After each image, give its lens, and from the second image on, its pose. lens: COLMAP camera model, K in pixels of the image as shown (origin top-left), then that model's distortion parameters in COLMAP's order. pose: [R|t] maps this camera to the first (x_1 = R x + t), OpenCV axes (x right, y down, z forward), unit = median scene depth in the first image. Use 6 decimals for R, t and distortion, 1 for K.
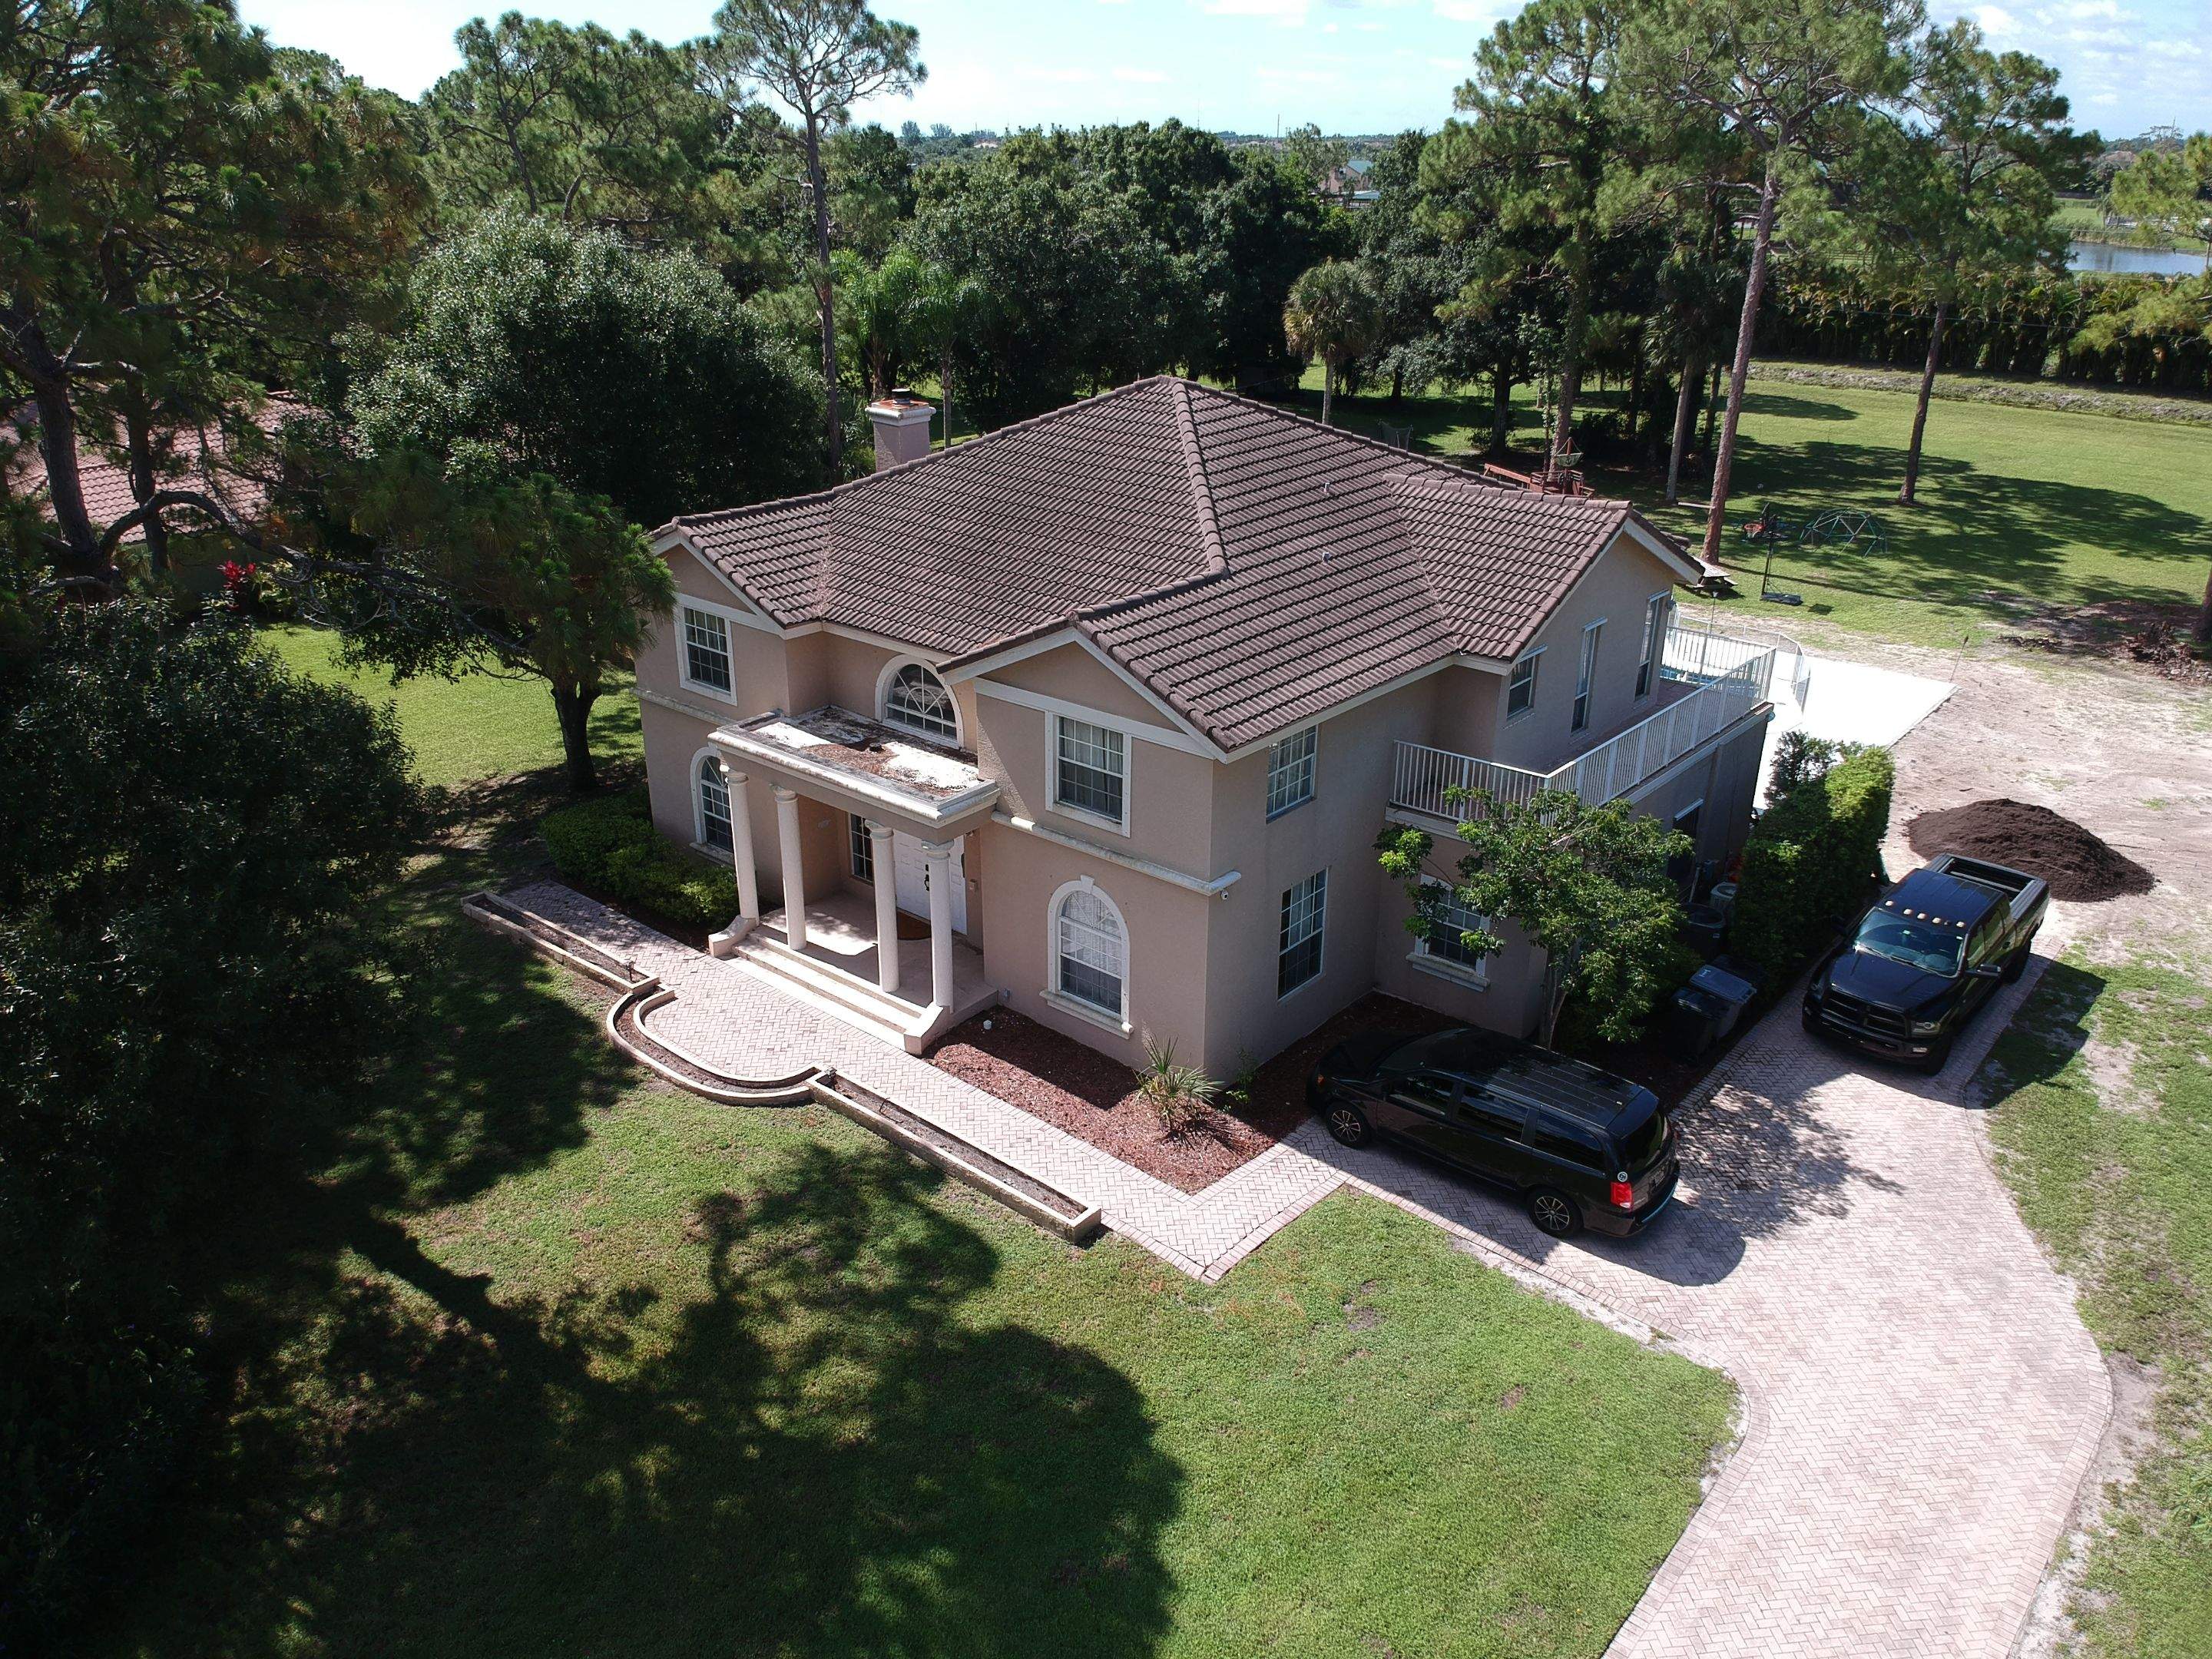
lens RADIAL K [[1628.5, 0, 1075.9], [0, 1628.5, 822.0], [0, 0, 1]] dist [0.058011, -0.130009]
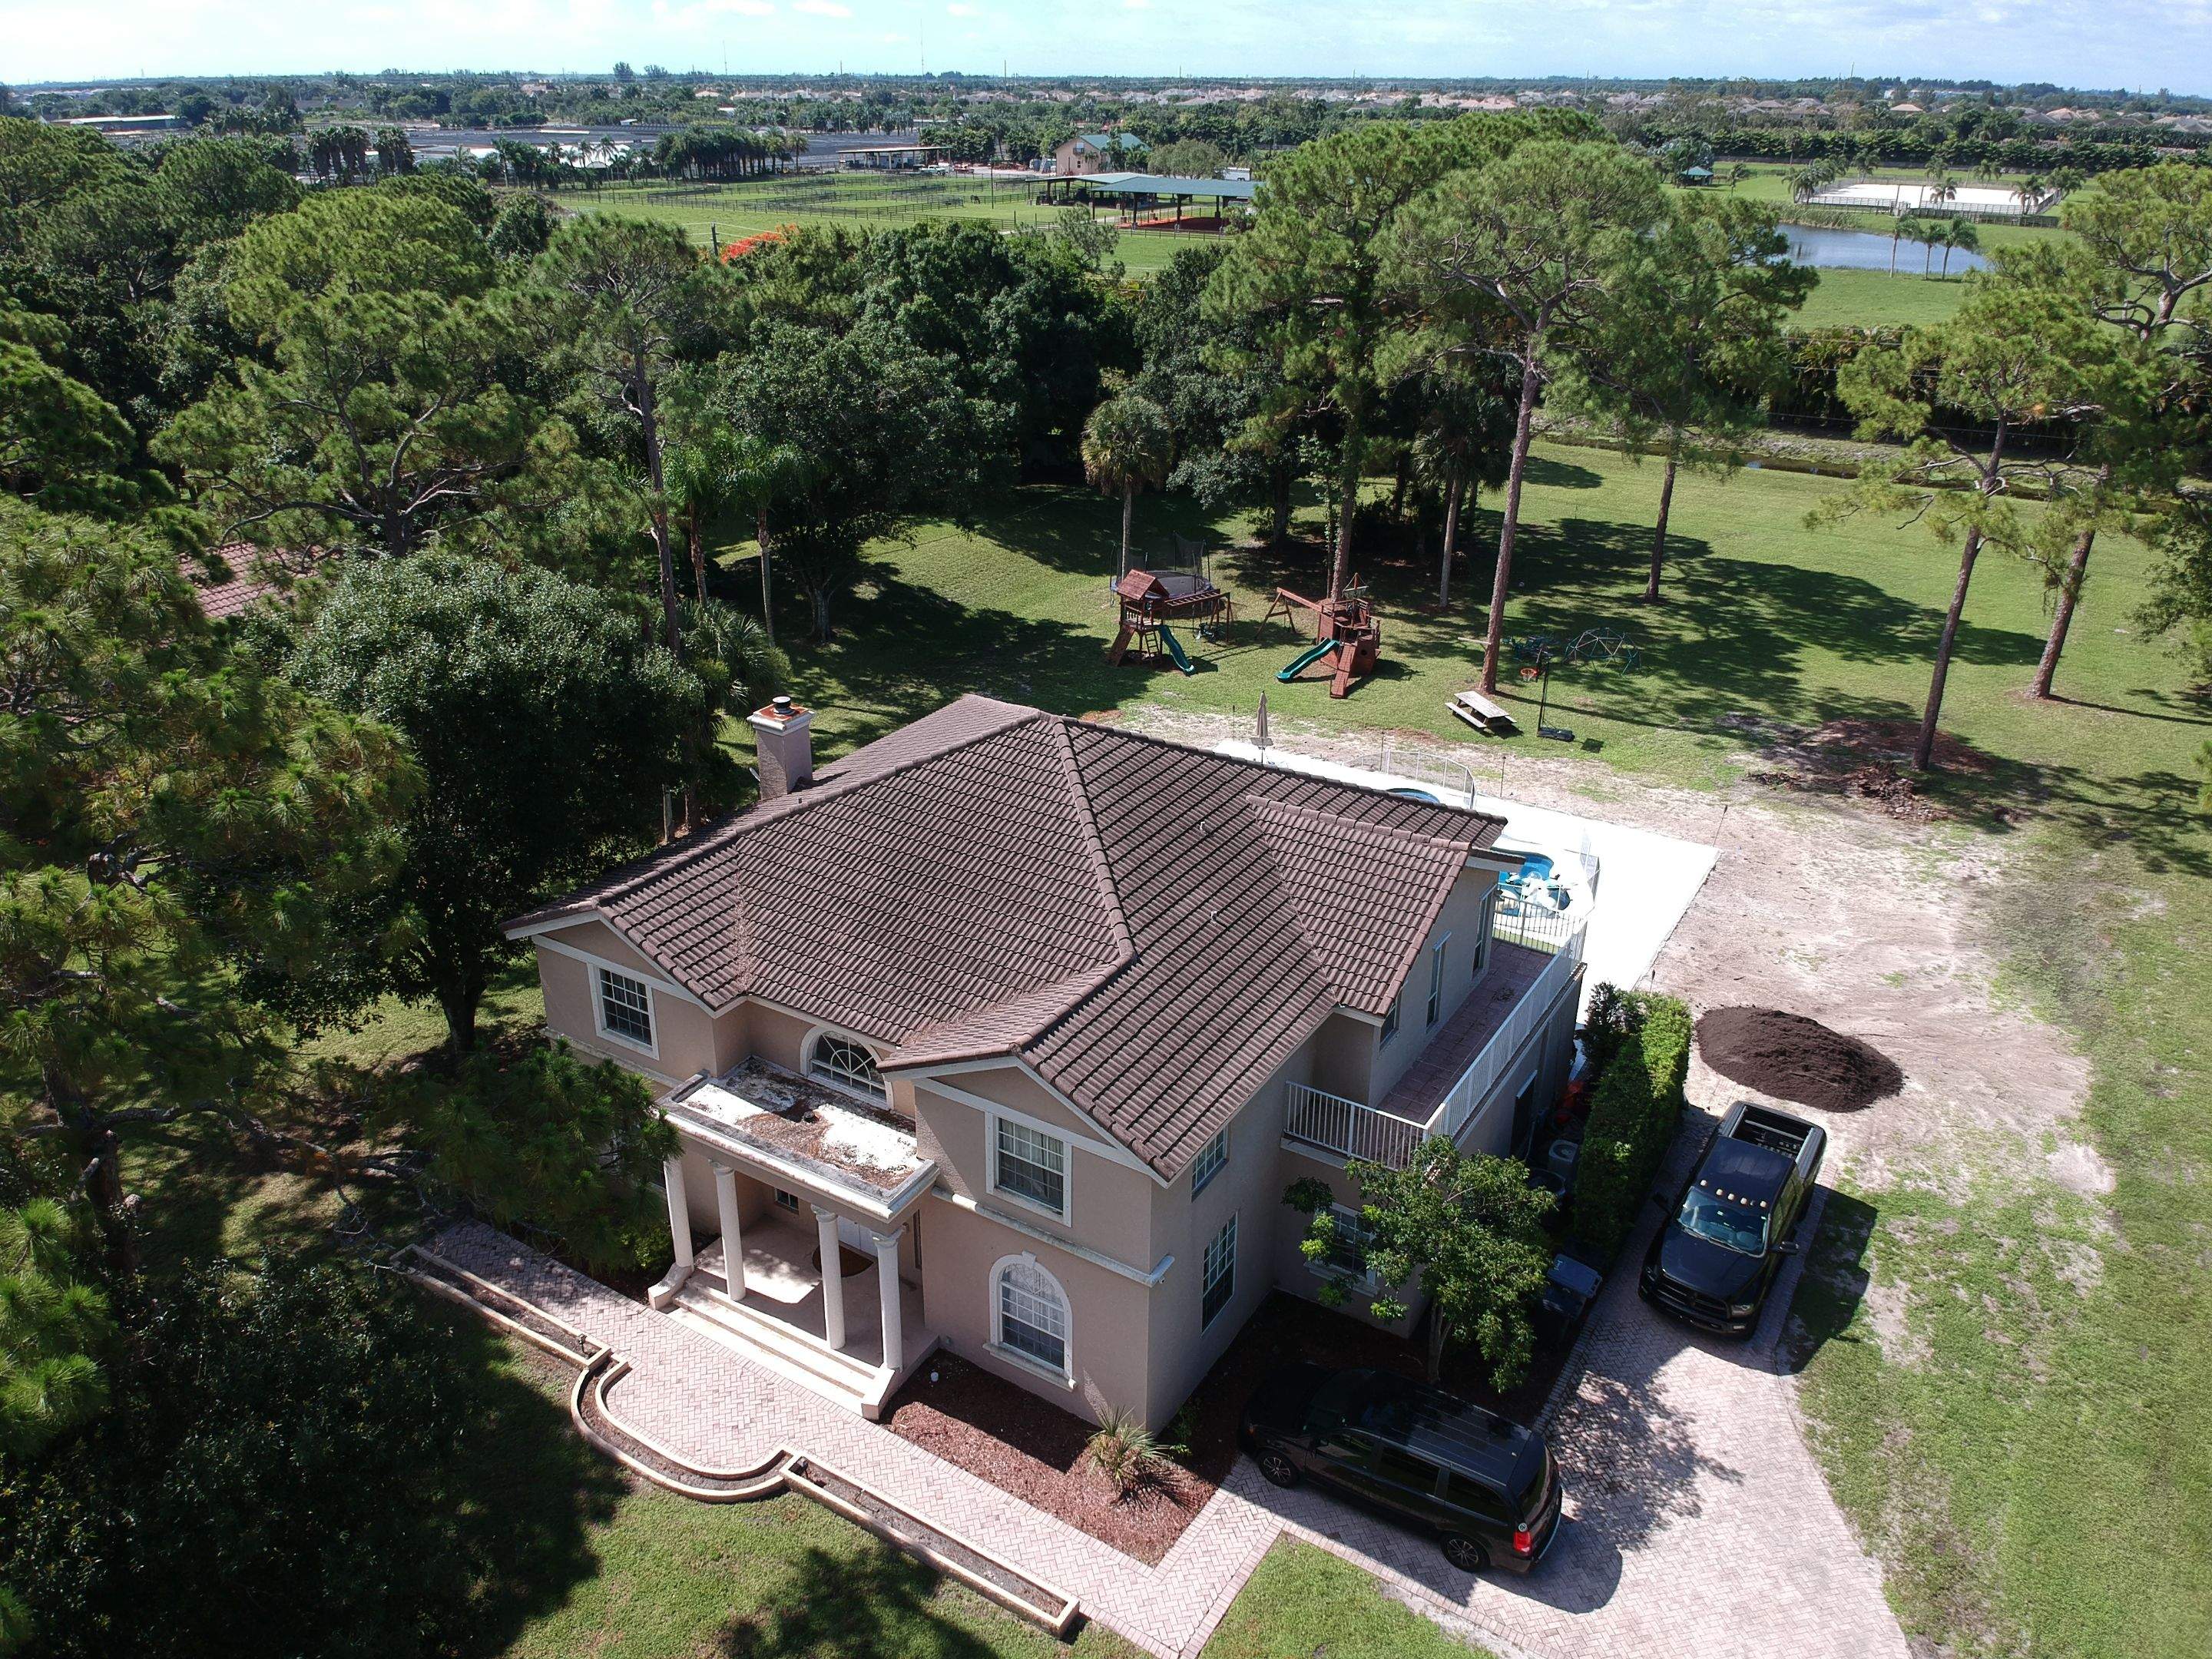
lens RADIAL K [[1624.3, 0, 1090.9], [0, 1624.3, 826.6], [0, 0, 1]] dist [0.058929, -0.124798]
pose [[0.986929, -0.060135, 0.149517, -0.083096], [0.055200, 0.997792, 0.036944, -0.244705], [-0.151408, -0.028208, 0.988069, -0.067697]]
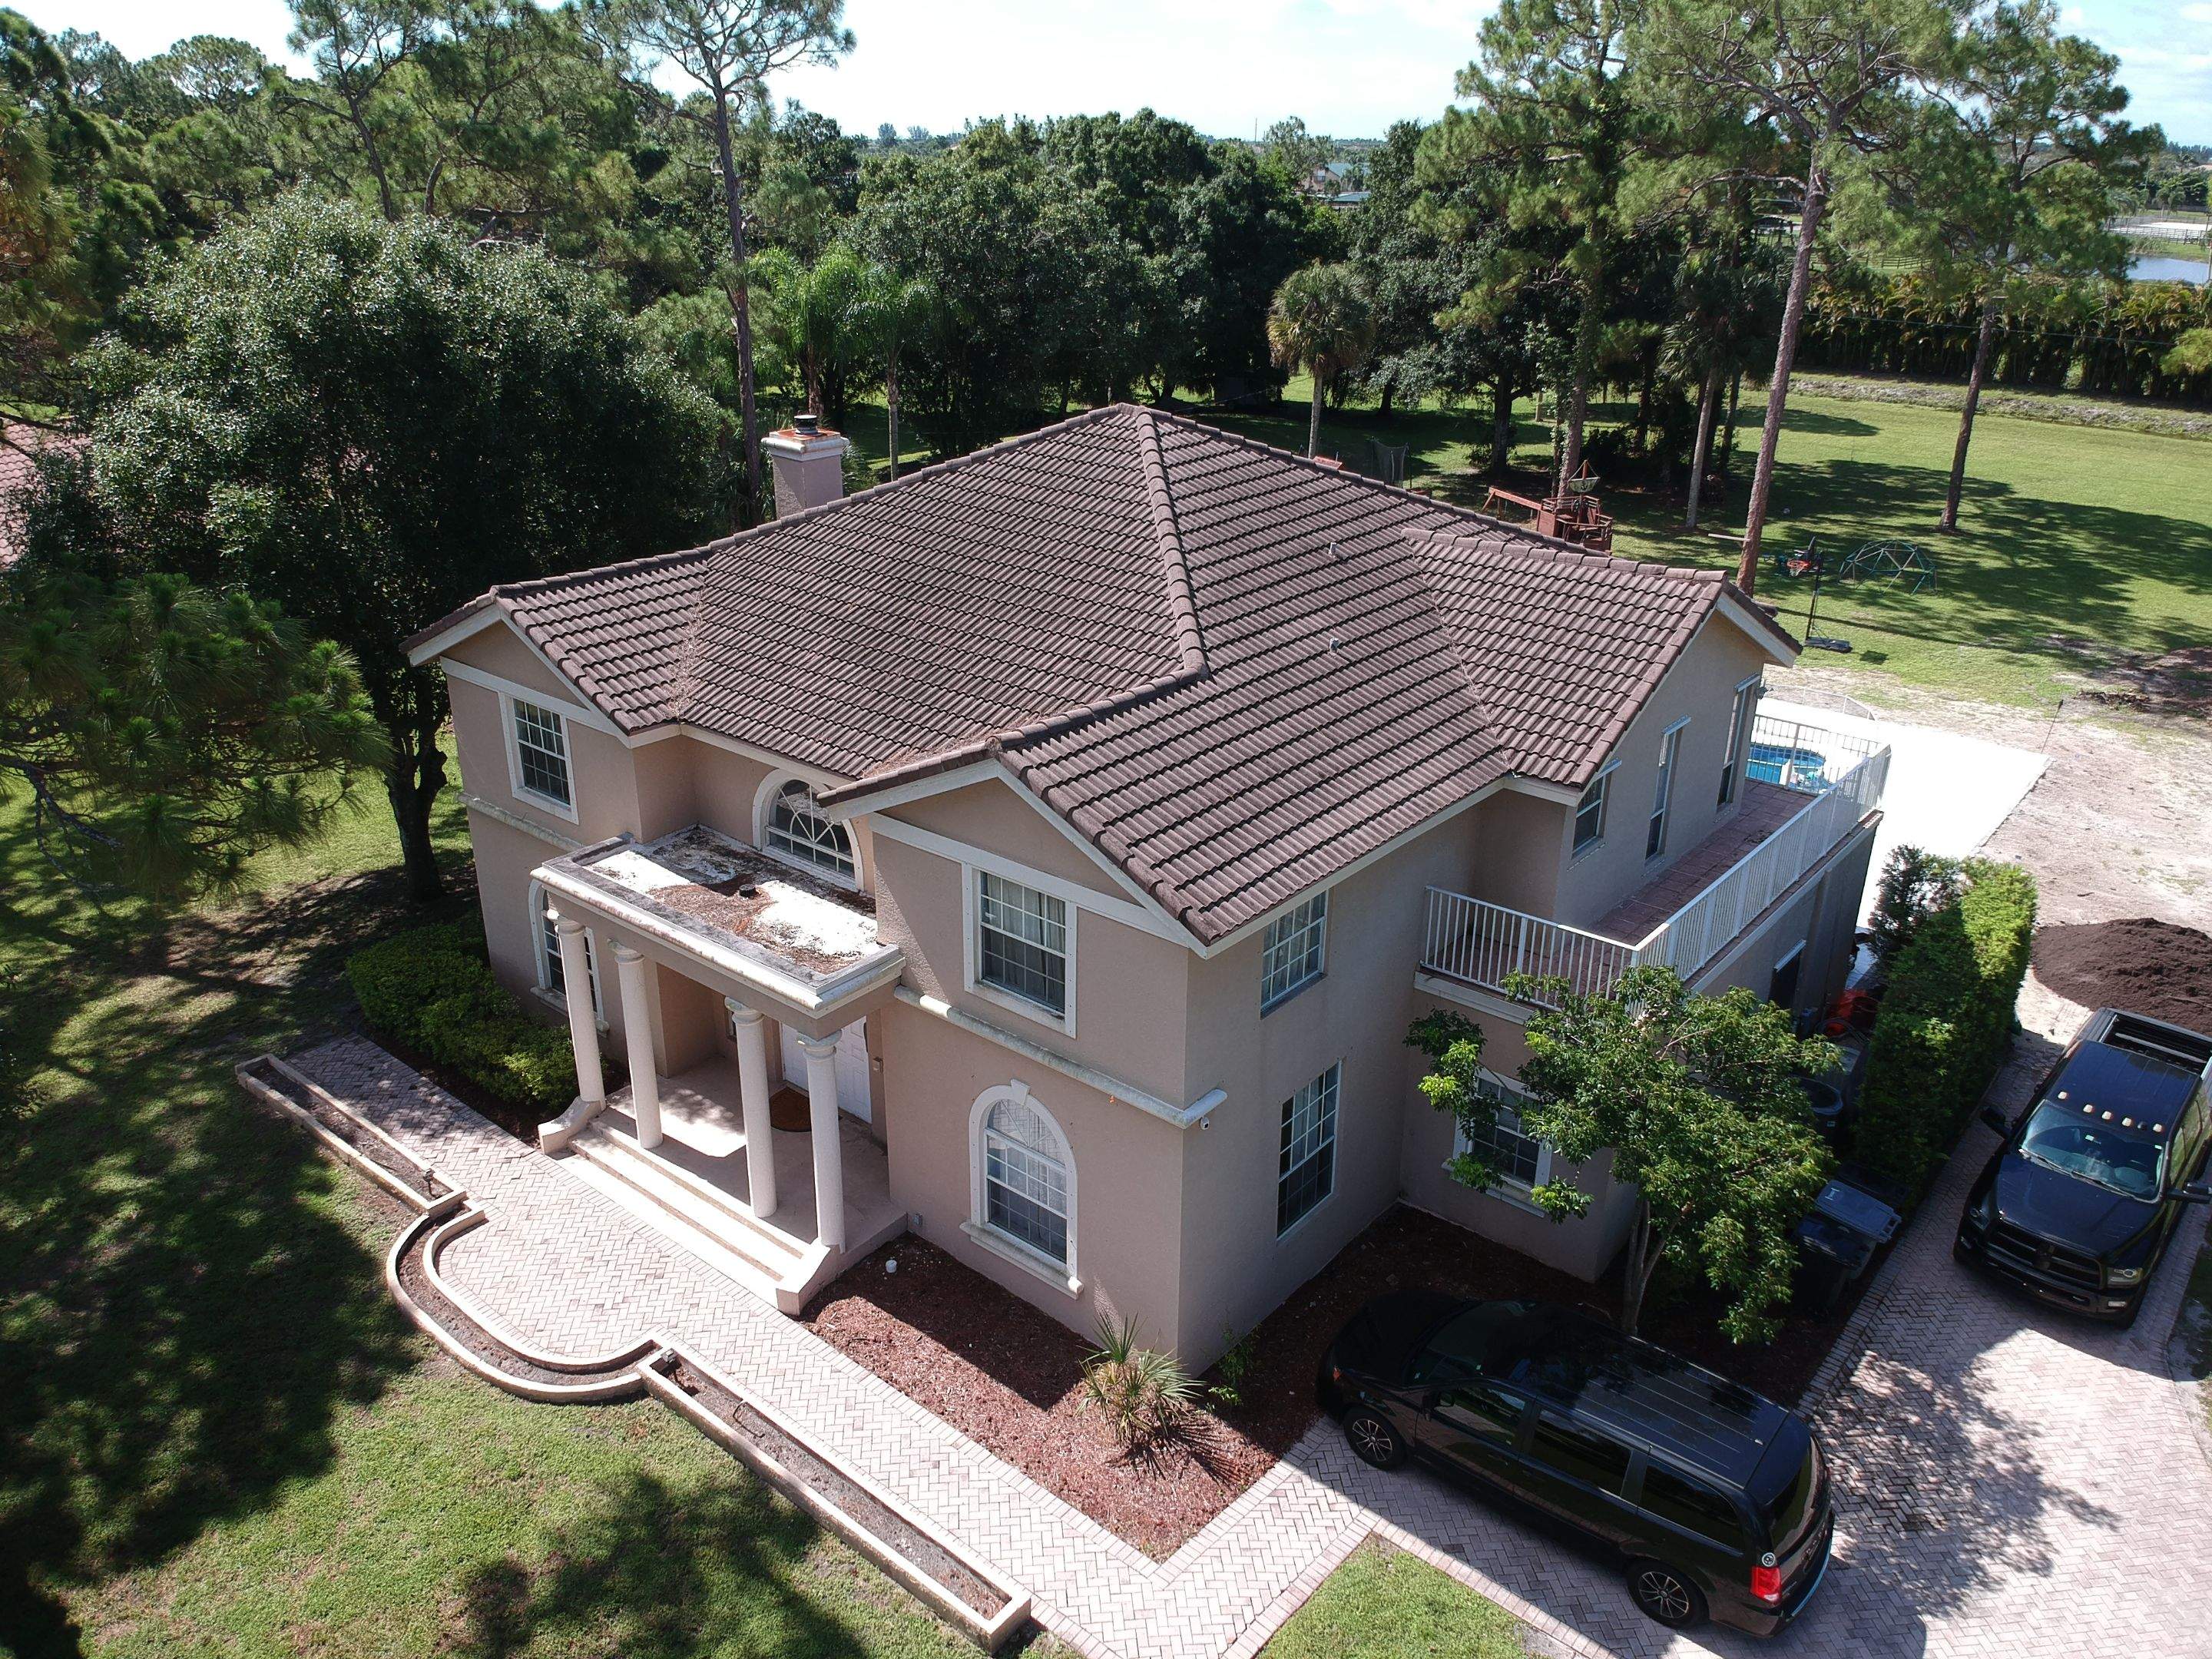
lens RADIAL K [[1632.3, 0, 1085.2], [0, 1632.3, 820.8], [0, 0, 1]] dist [0.059066, -0.127839]
pose [[0.999827, -0.002152, 0.018499, 0.019603], [0.002213, 0.999992, -0.003274, -0.070340], [-0.018492, 0.003315, 0.999824, 0.213333]]
